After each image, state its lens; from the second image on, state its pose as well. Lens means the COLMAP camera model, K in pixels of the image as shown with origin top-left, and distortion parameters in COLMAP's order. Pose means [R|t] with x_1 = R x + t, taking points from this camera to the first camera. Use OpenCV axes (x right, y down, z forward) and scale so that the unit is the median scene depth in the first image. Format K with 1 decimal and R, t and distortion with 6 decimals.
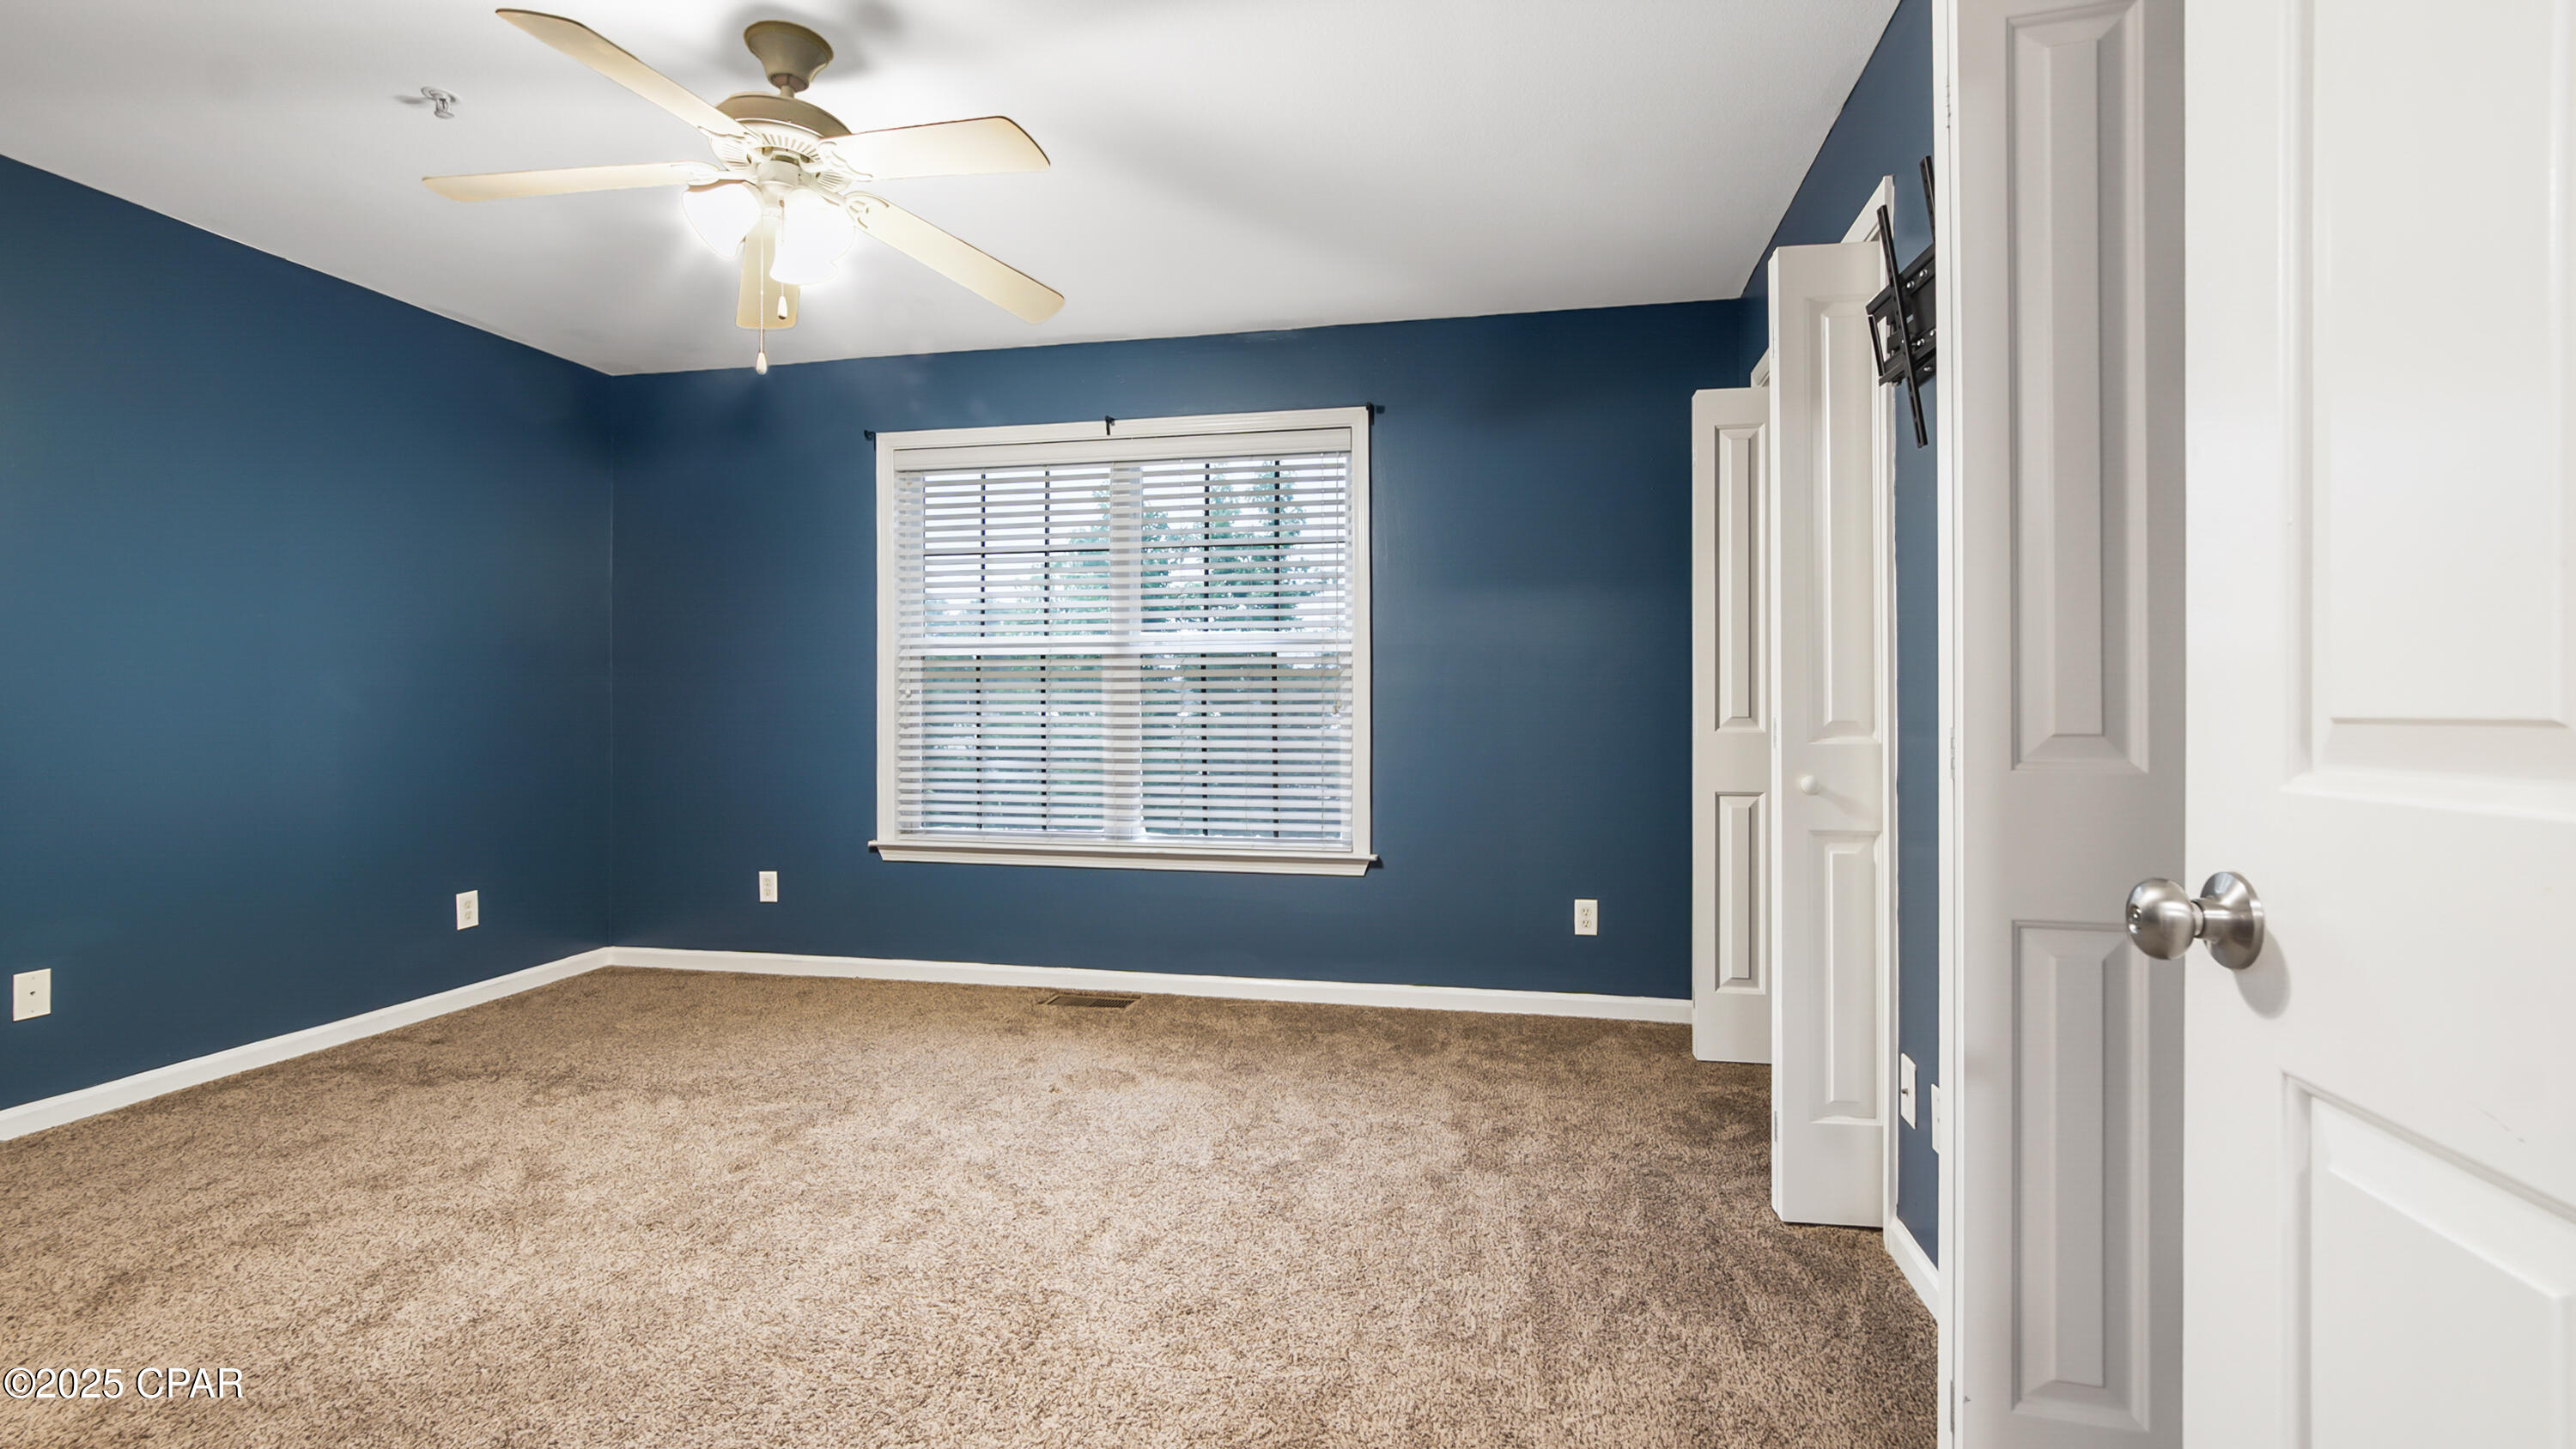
lens RADIAL K [[1146.8, 0, 1289.5], [0, 1146.8, 699.8], [0, 0, 1]] dist [-0.014572, 0.004671]
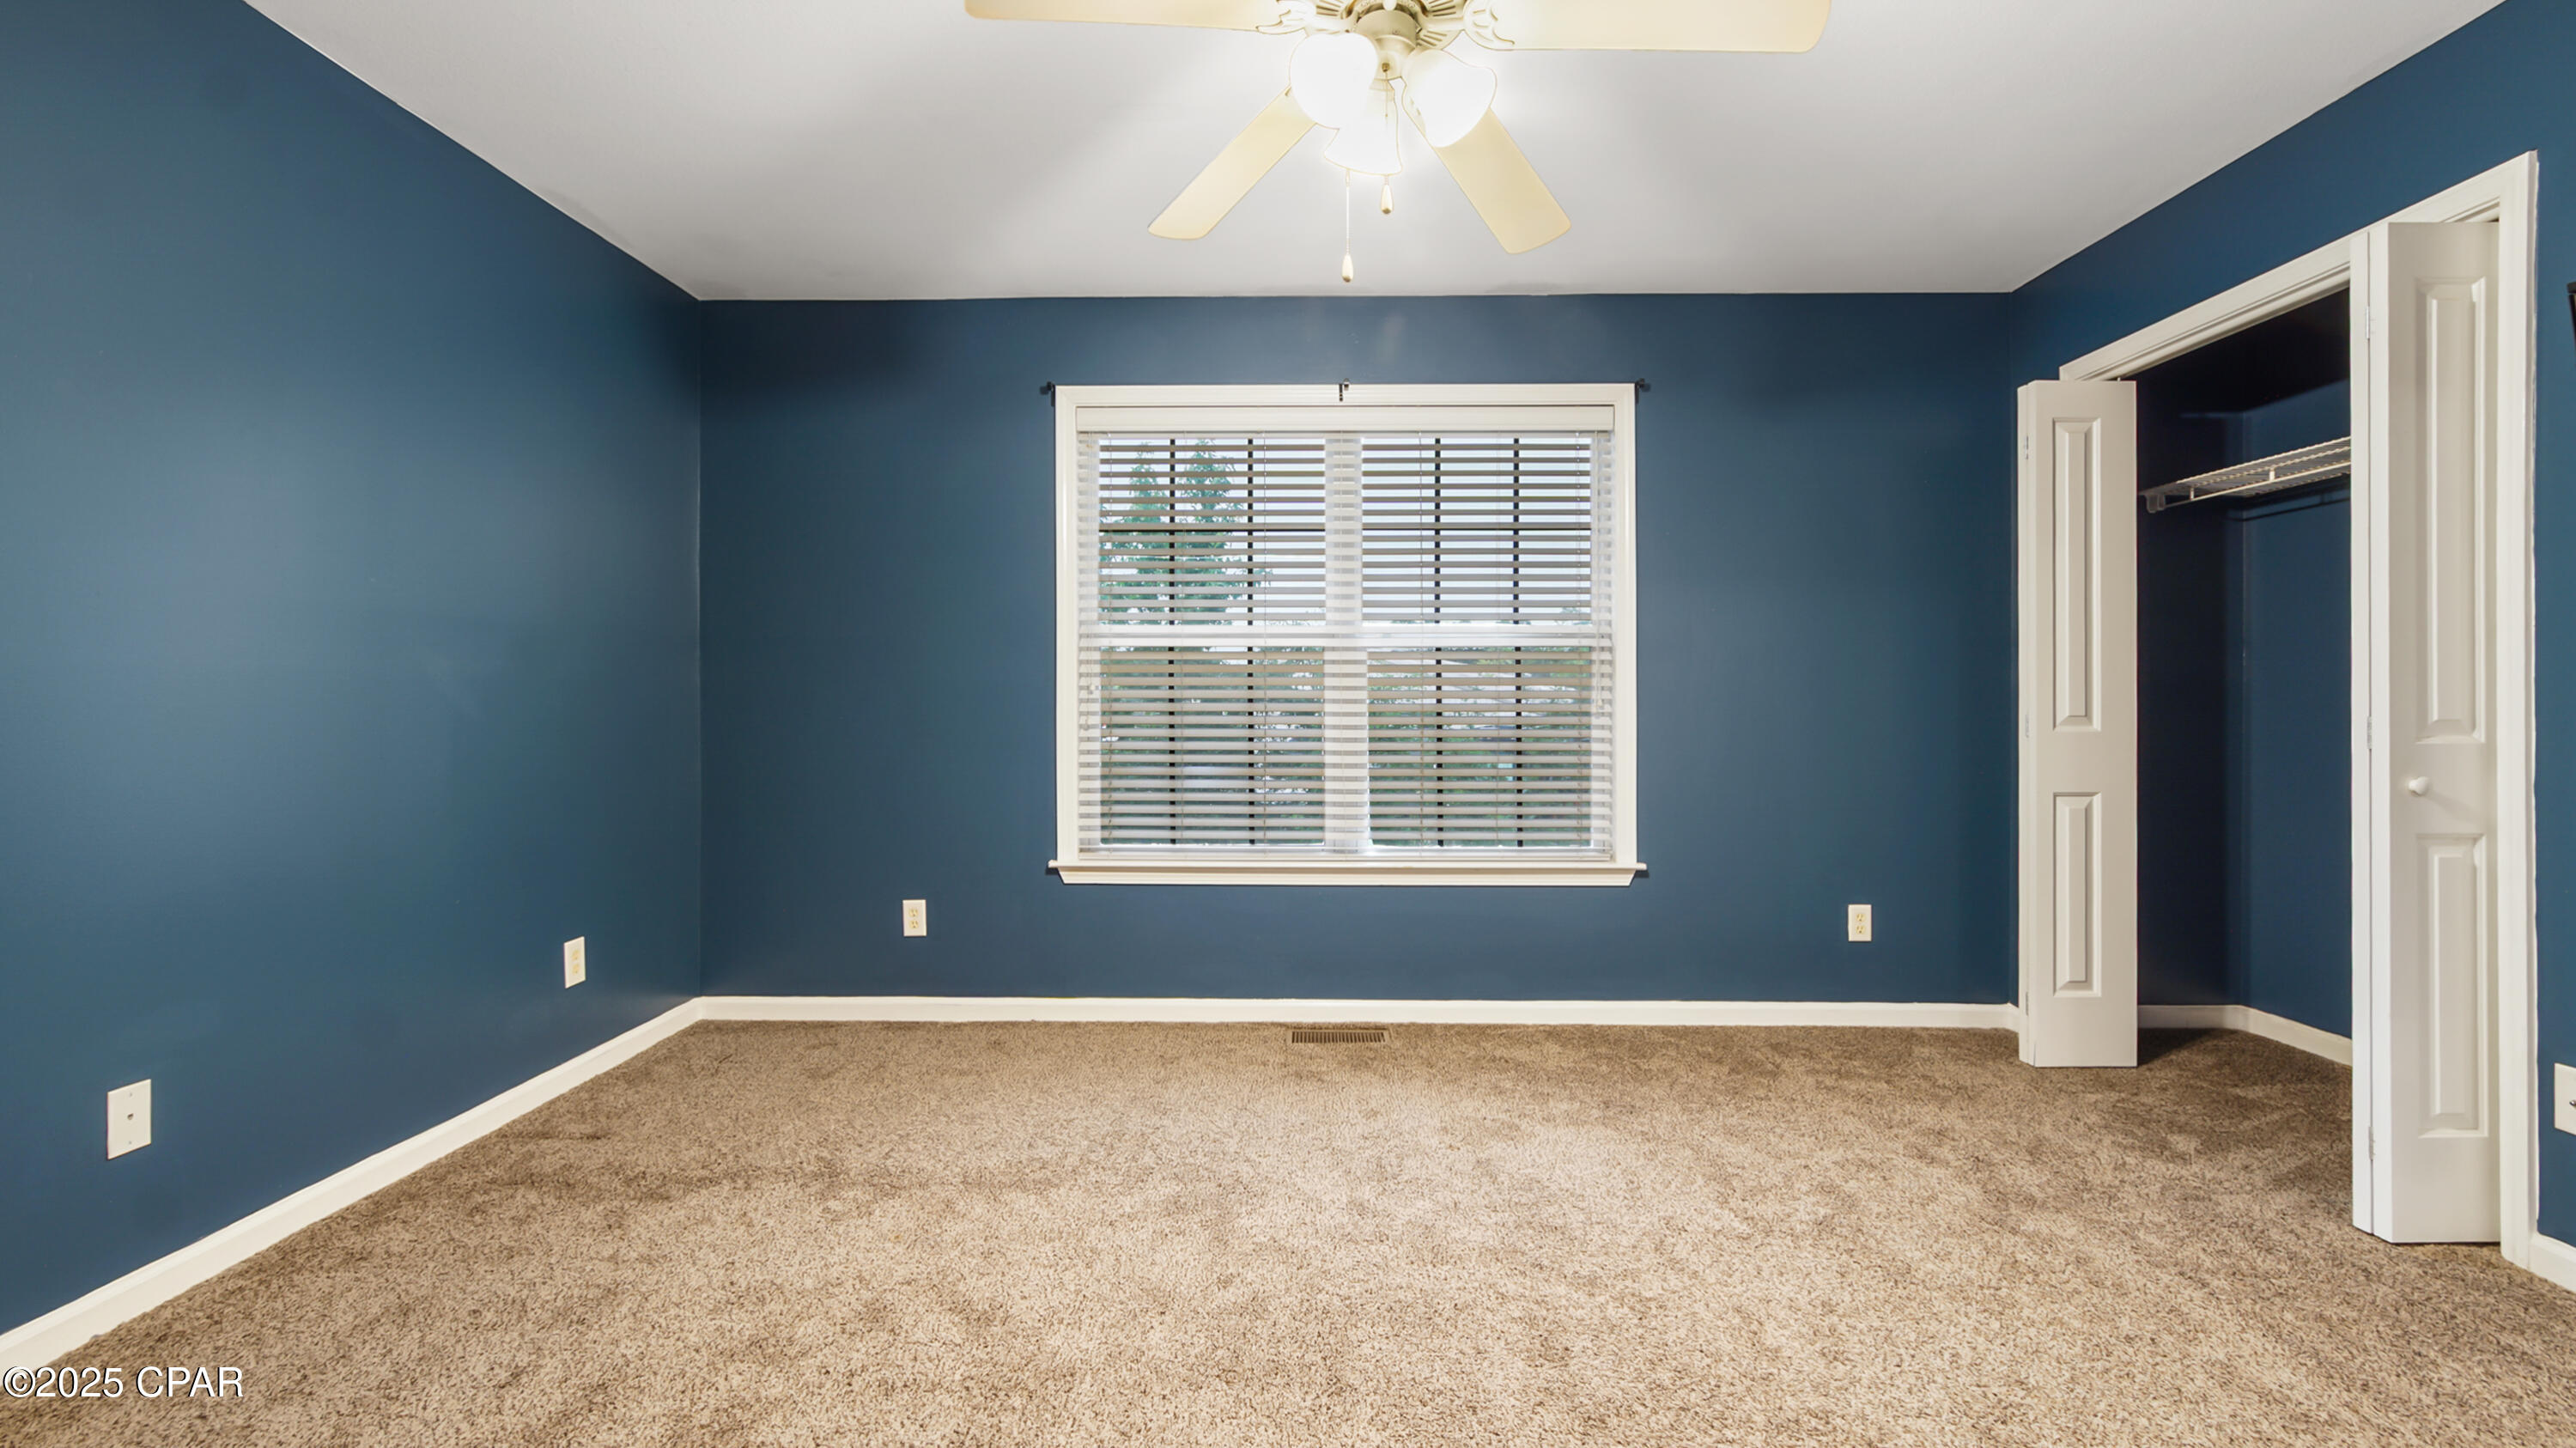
lens RADIAL K [[1147.1, 0, 1289.5], [0, 1147.1, 699.3], [0, 0, 1]] dist [-0.014572, 0.004671]
pose [[0.983605, 0.001449, 0.180330, -0.431865], [-0.001623, 0.999998, 0.000819, 0.001186], [-0.180329, -0.001098, 0.983606, 0.152315]]
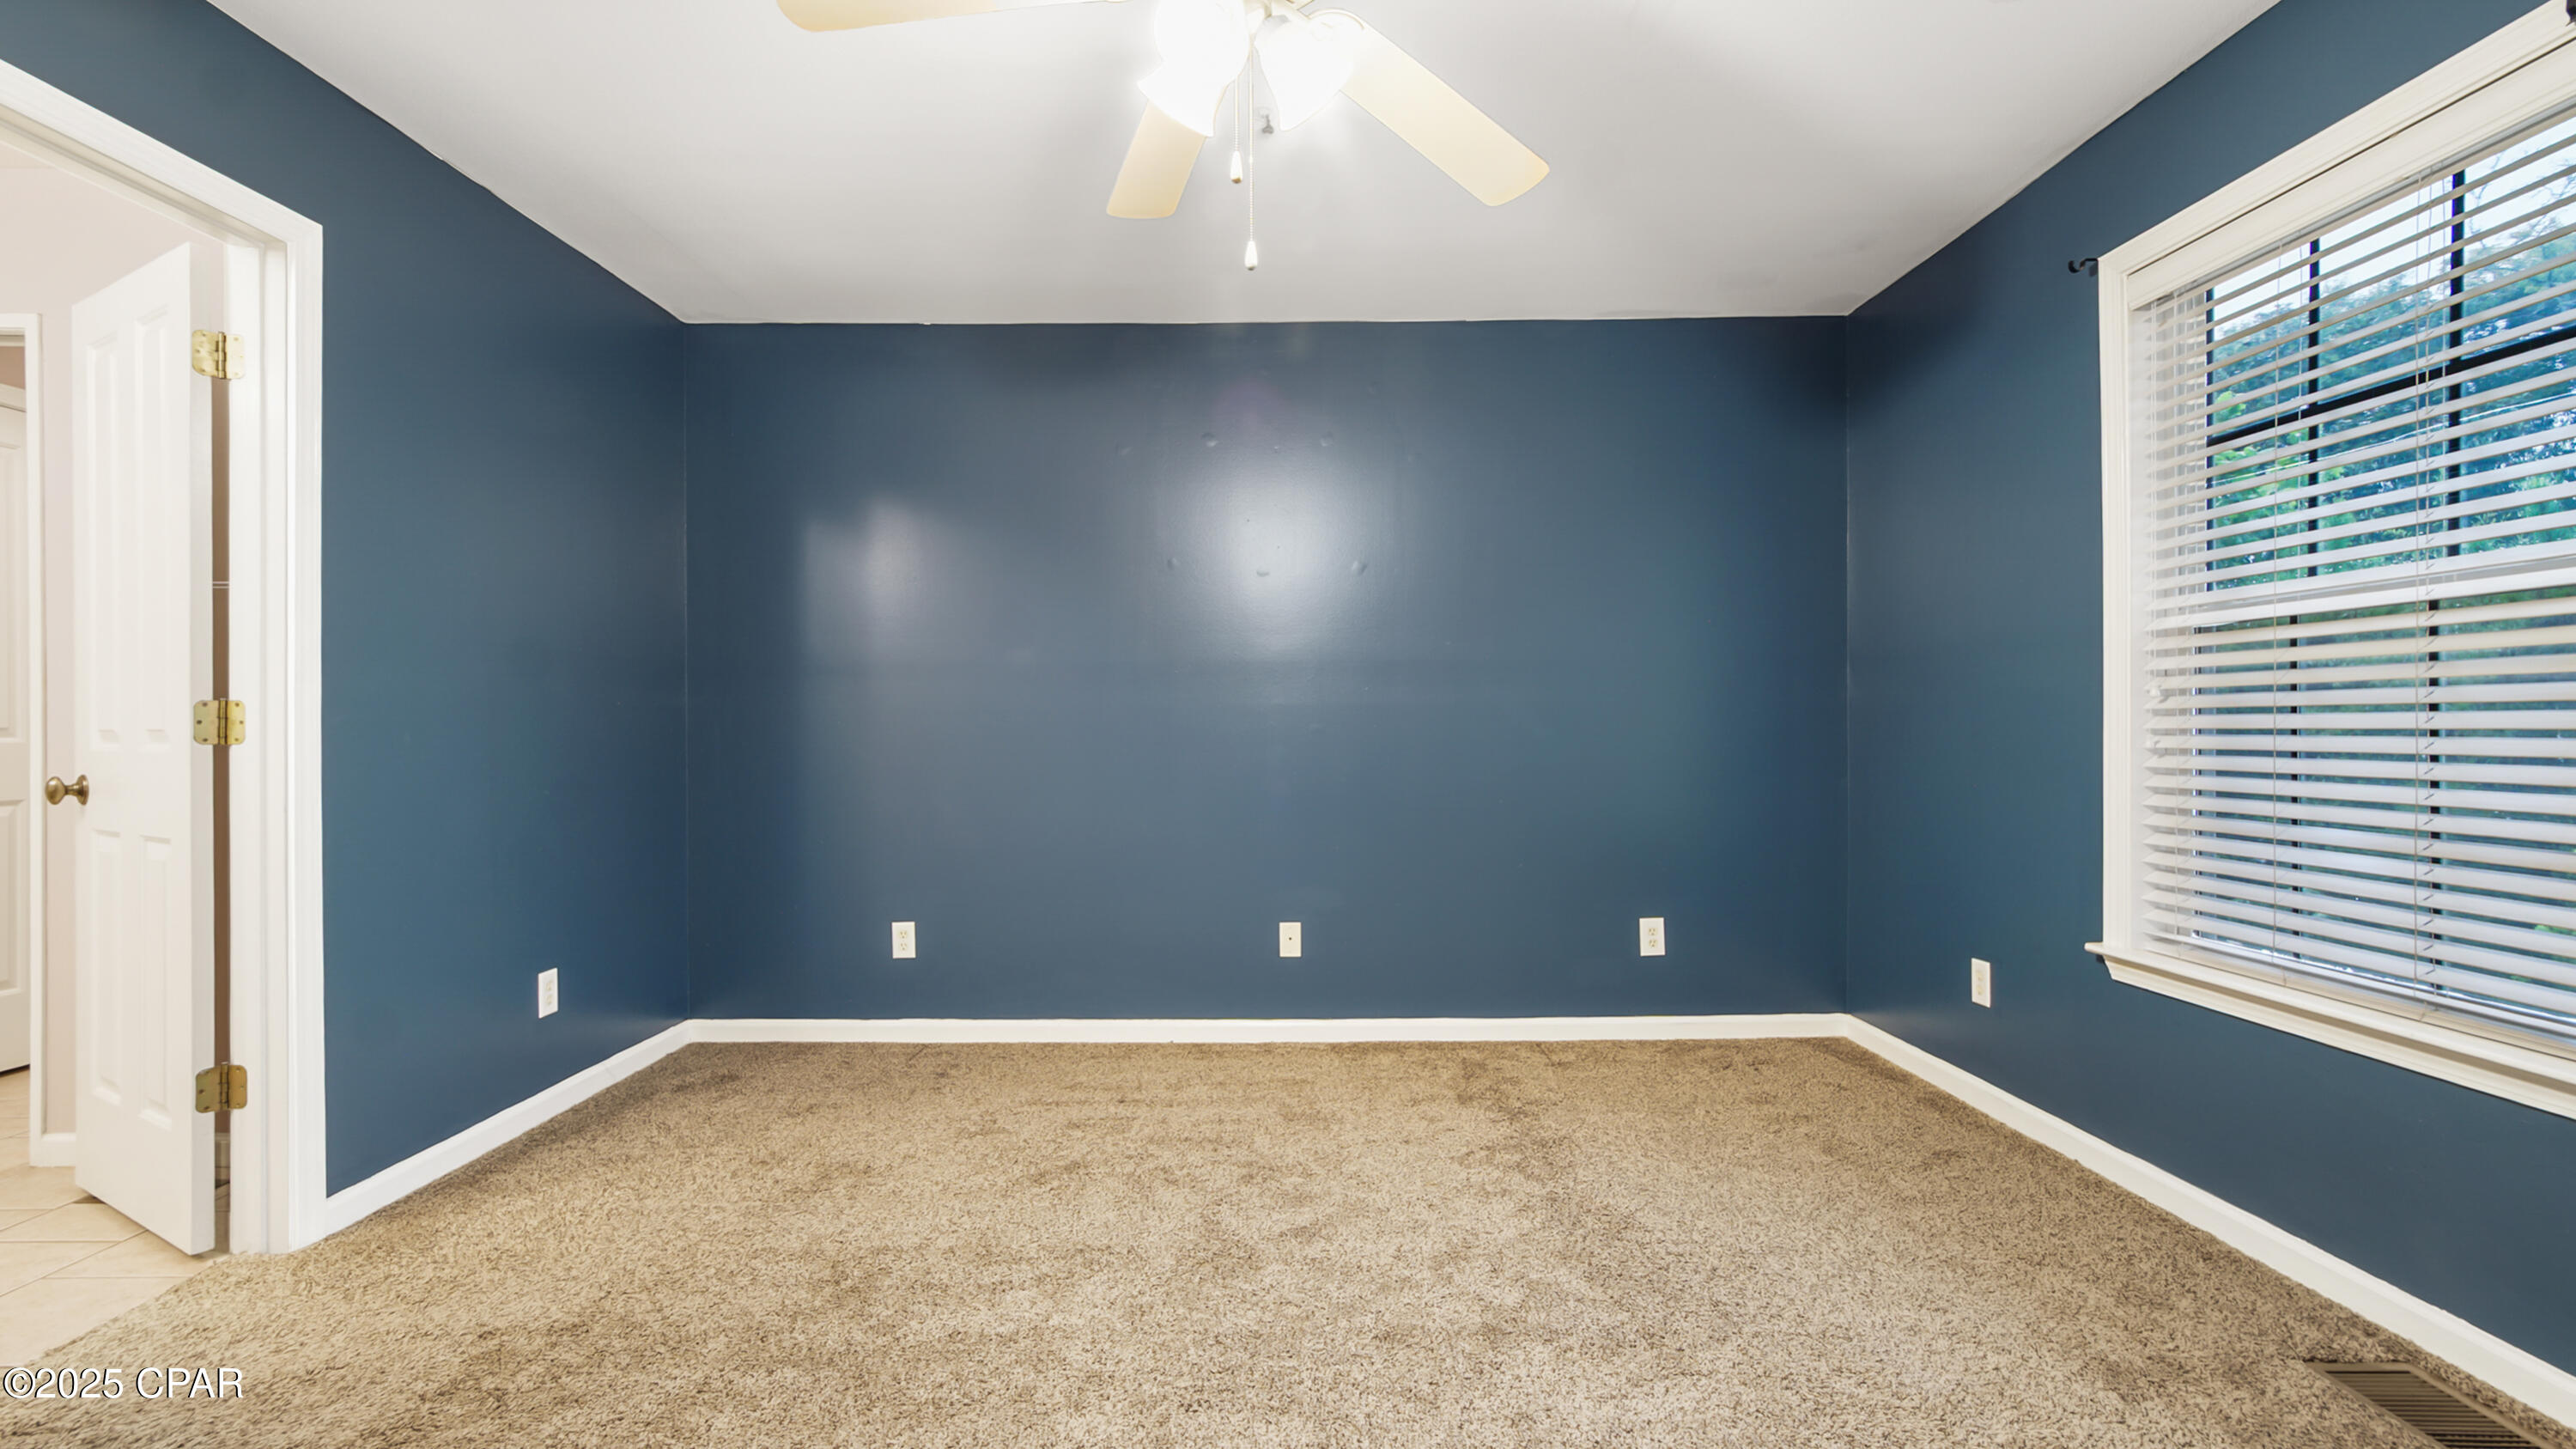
lens RADIAL K [[1160.6, 0, 1277.1], [0, 1160.6, 724.8], [0, 0, 1]] dist [-0.001461, -0.000029]
pose [[0.194990, -0.000864, -0.980805, 0.183717], [0.009351, 0.999956, 0.000978, 0.005763], [0.980761, -0.009363, 0.194990, 0.581076]]
